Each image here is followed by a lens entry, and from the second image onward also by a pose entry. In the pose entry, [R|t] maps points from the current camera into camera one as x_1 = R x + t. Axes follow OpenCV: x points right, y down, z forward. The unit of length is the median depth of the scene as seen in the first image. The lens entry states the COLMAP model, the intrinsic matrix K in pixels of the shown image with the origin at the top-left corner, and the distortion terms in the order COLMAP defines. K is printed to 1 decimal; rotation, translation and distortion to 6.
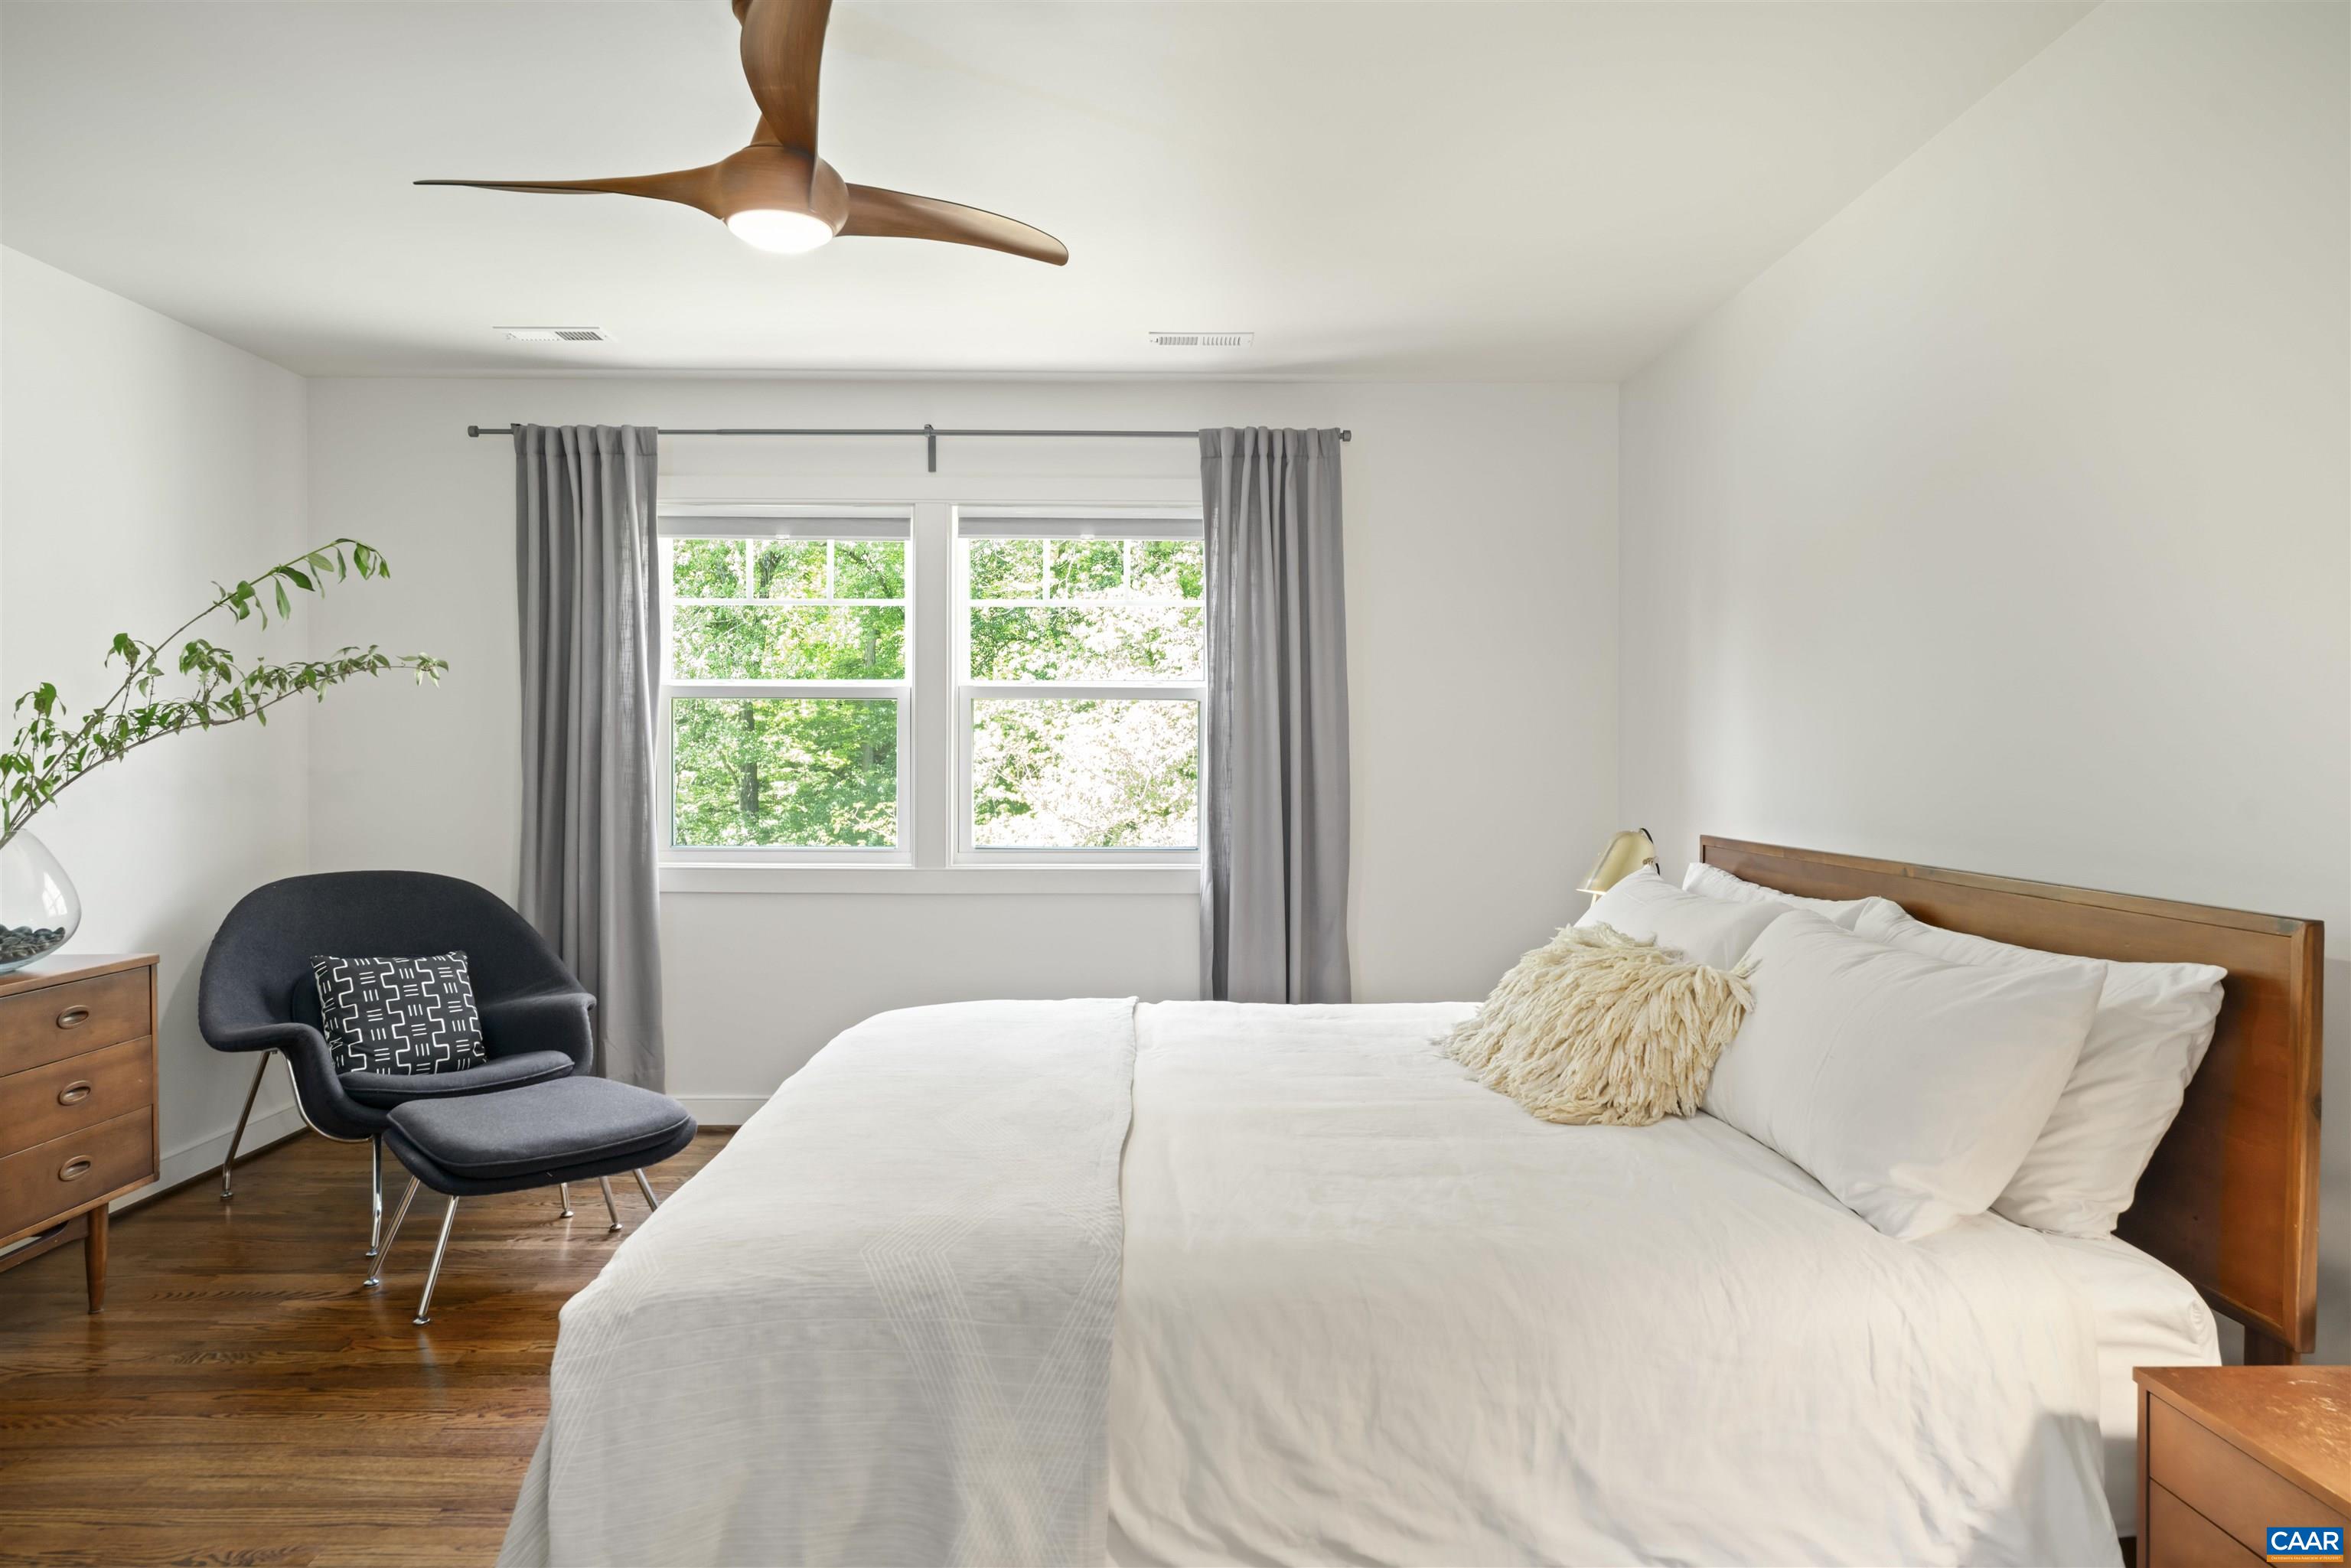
lens RADIAL K [[1454.3, 0, 1174.3], [0, 1454.3, 774.9], [0, 0, 1]] dist [0.001743, -0.002006]
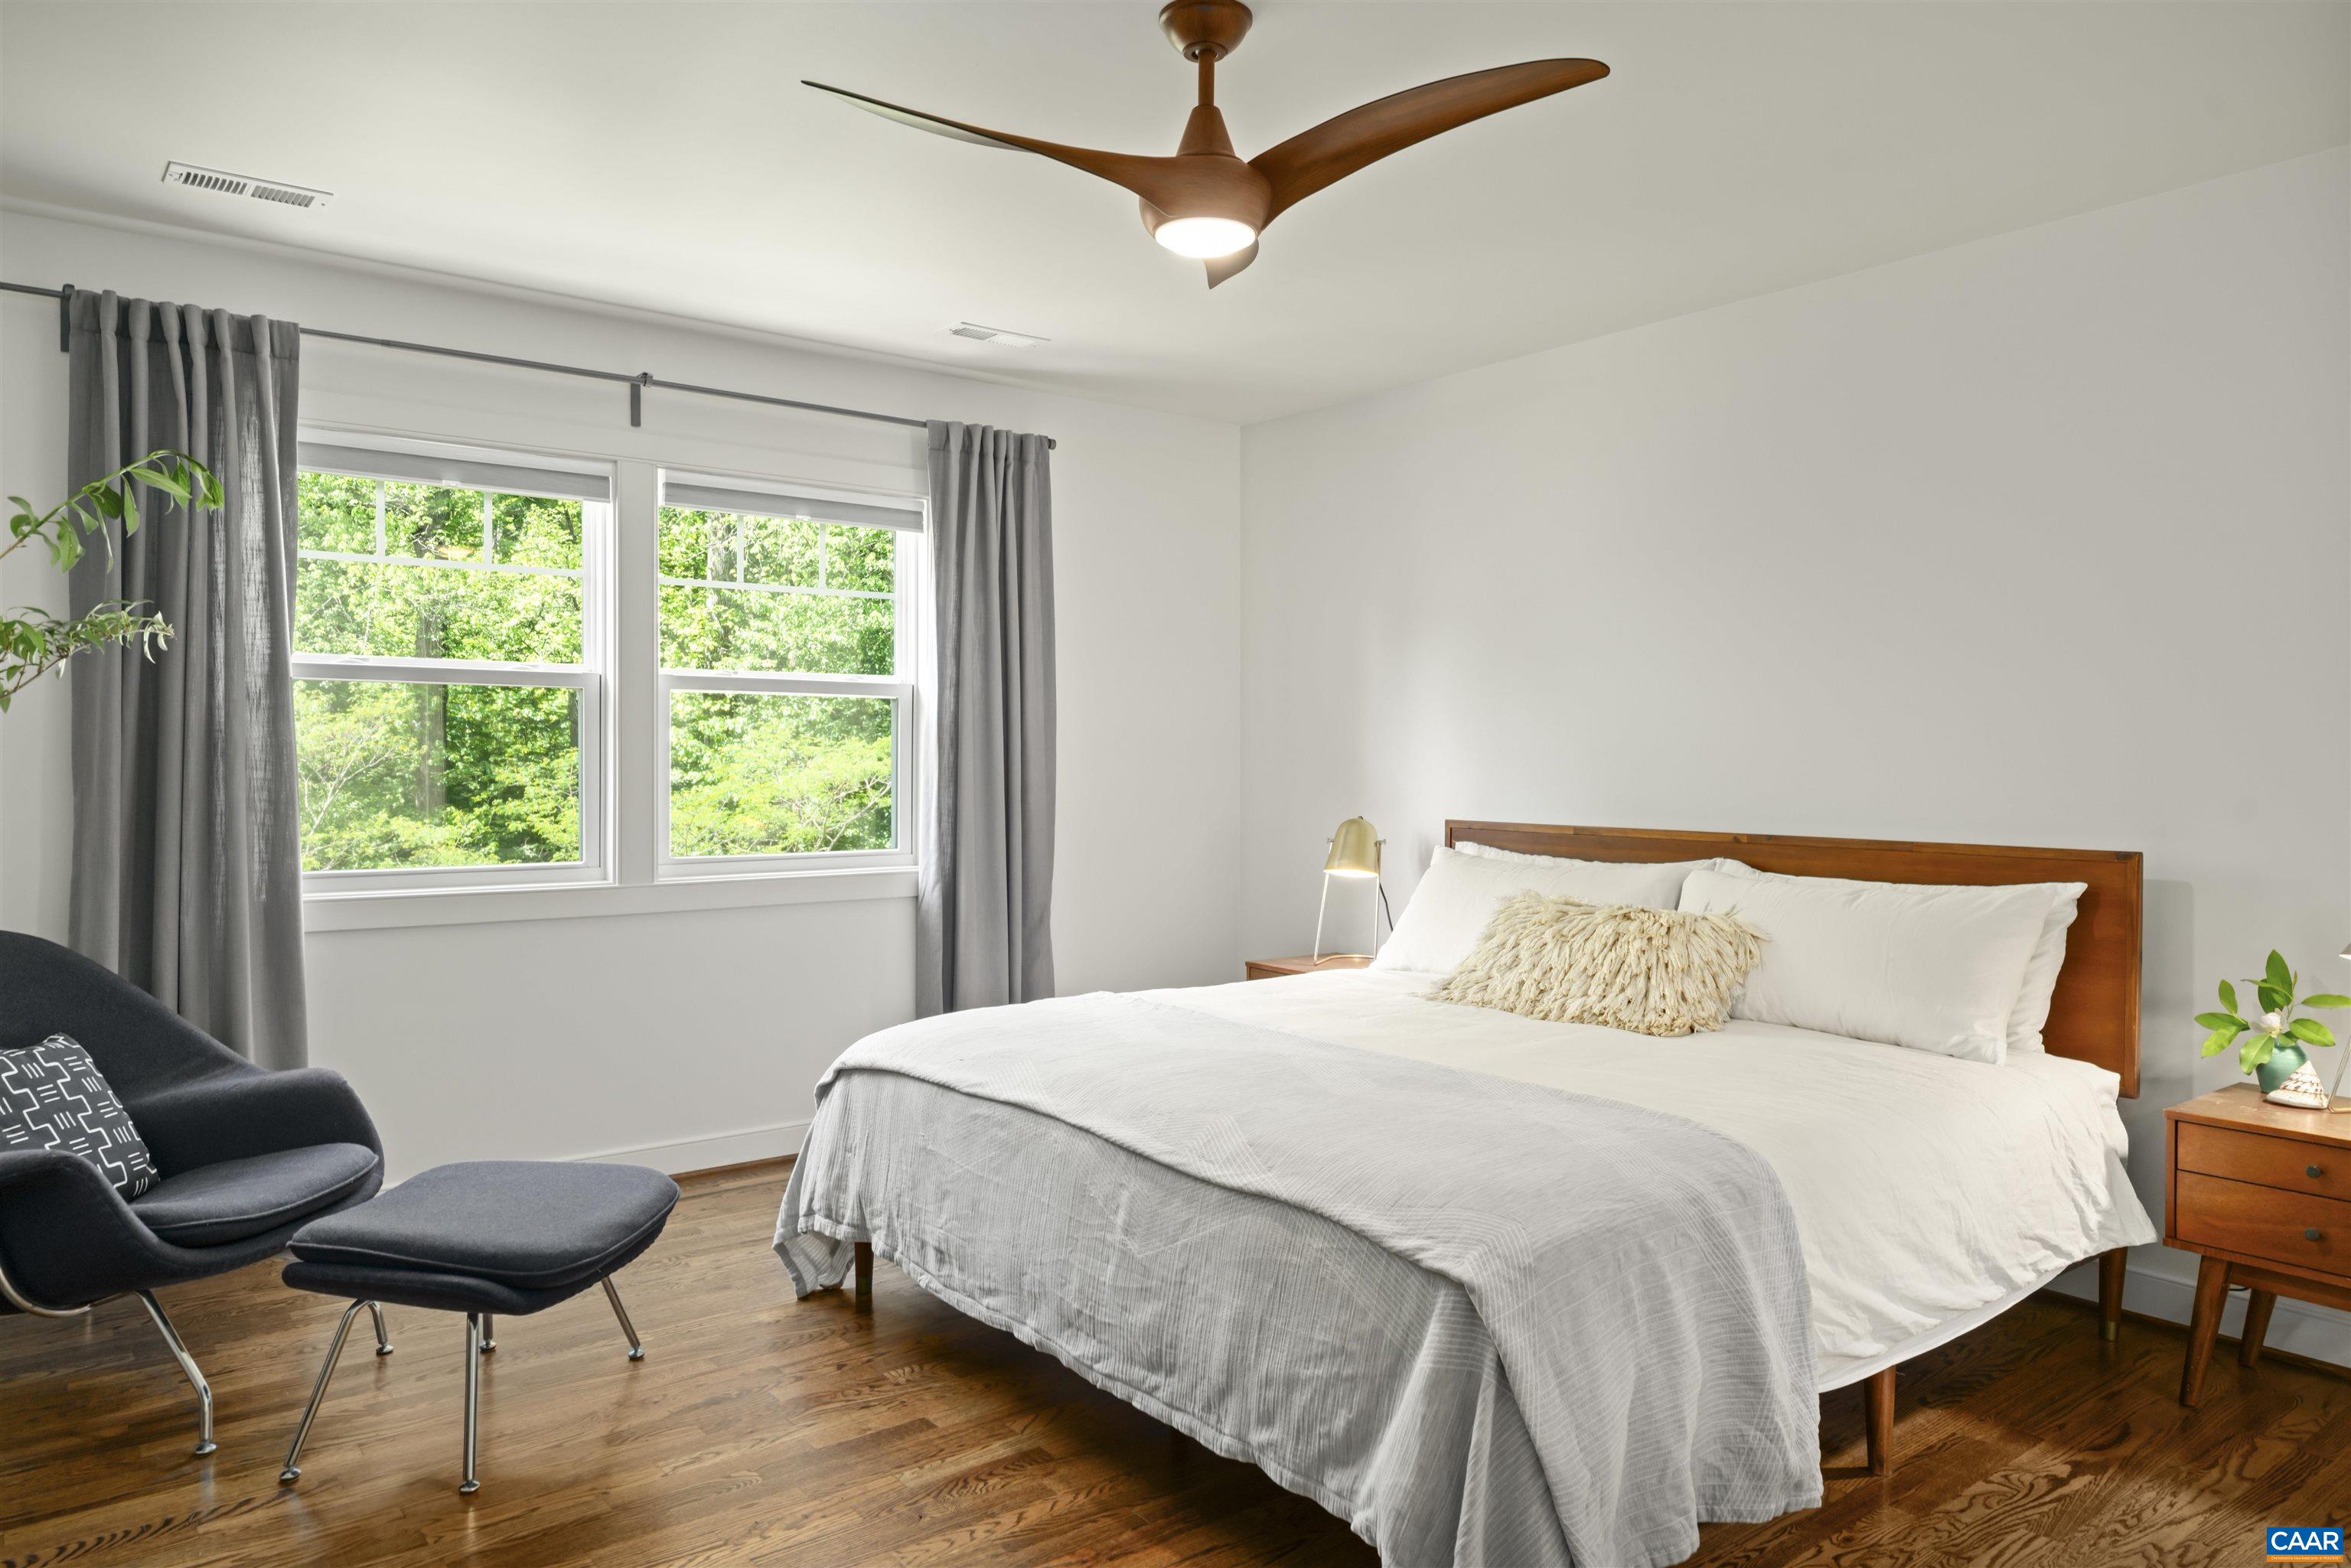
lens RADIAL K [[1533.7, 0, 1175.5], [0, 1533.7, 784.0], [0, 0, 1]] dist [-0.009781, -0.001705]
pose [[0.798676, -0.009933, 0.601679, -0.524430], [0.006584, 0.999948, 0.007769, -0.001672], [-0.601725, -0.002243, 0.798700, 0.094554]]
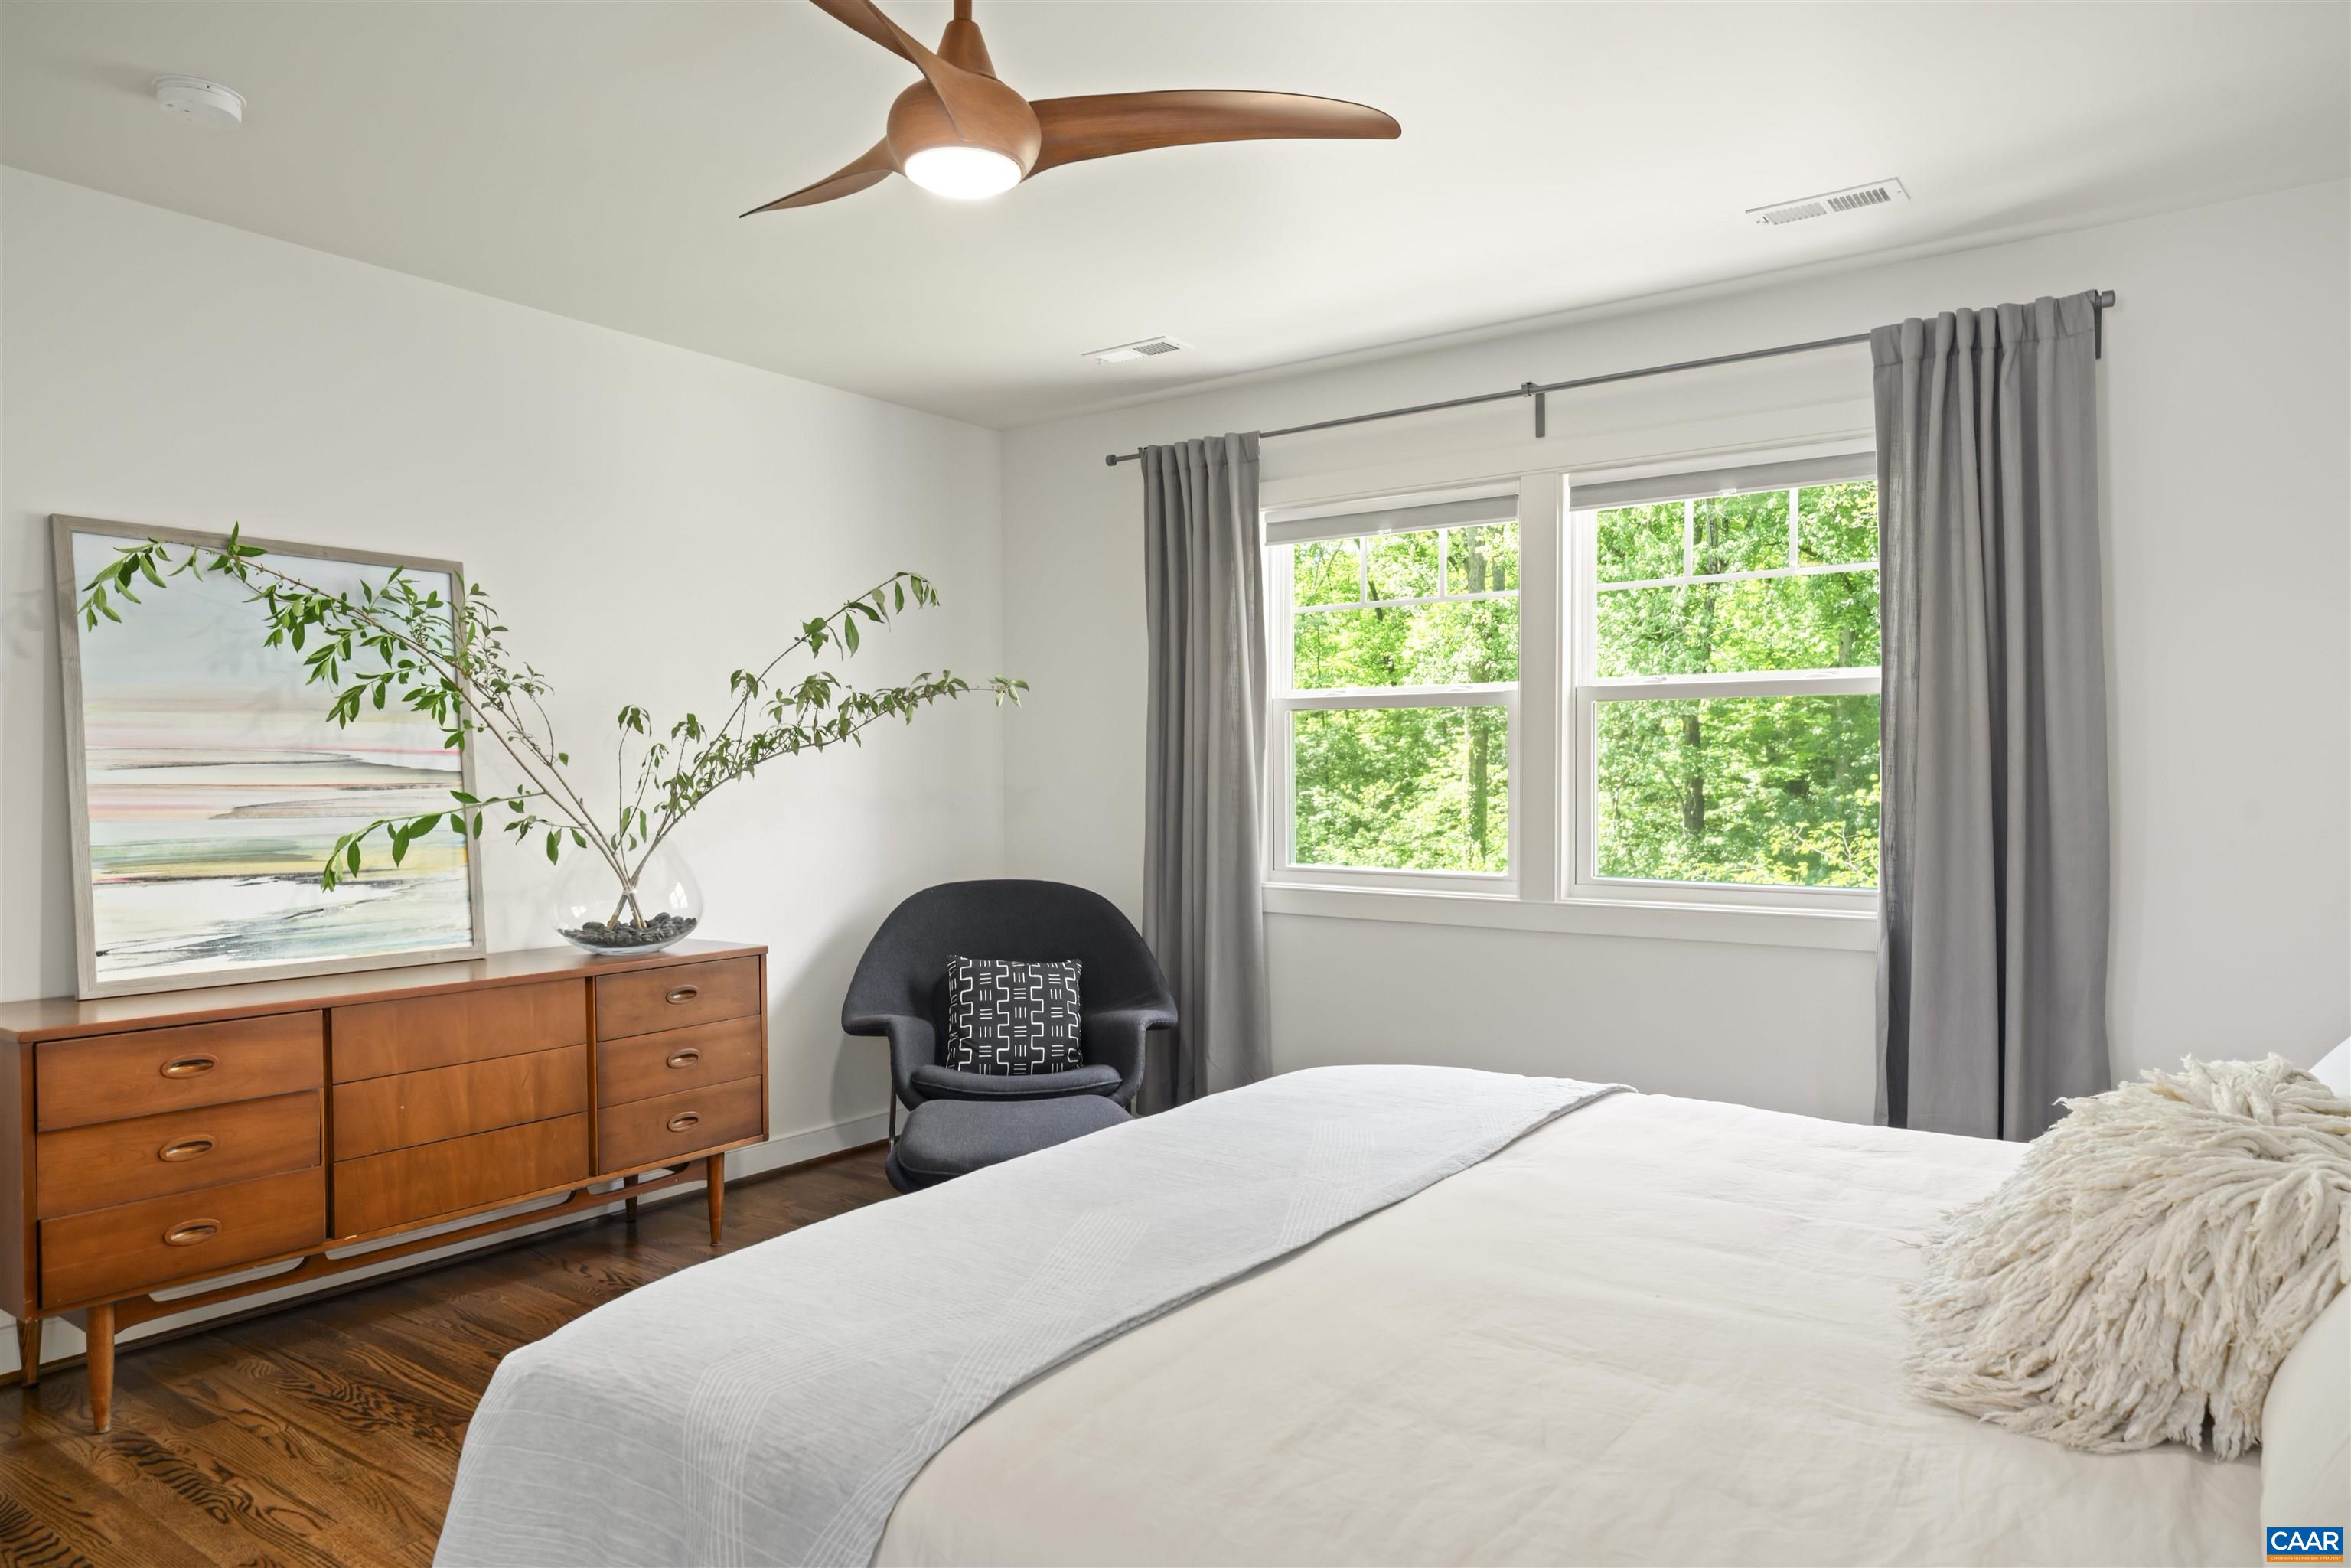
lens RADIAL K [[1476.1, 0, 1175.7], [0, 1476.1, 803.7], [0, 0, 1]] dist [0.000896, -0.001084]
pose [[0.800824, 0.007951, -0.598847, 0.208762], [-0.002601, 0.999949, 0.009798, -0.001490], [0.598894, -0.006289, 0.800804, 0.202403]]
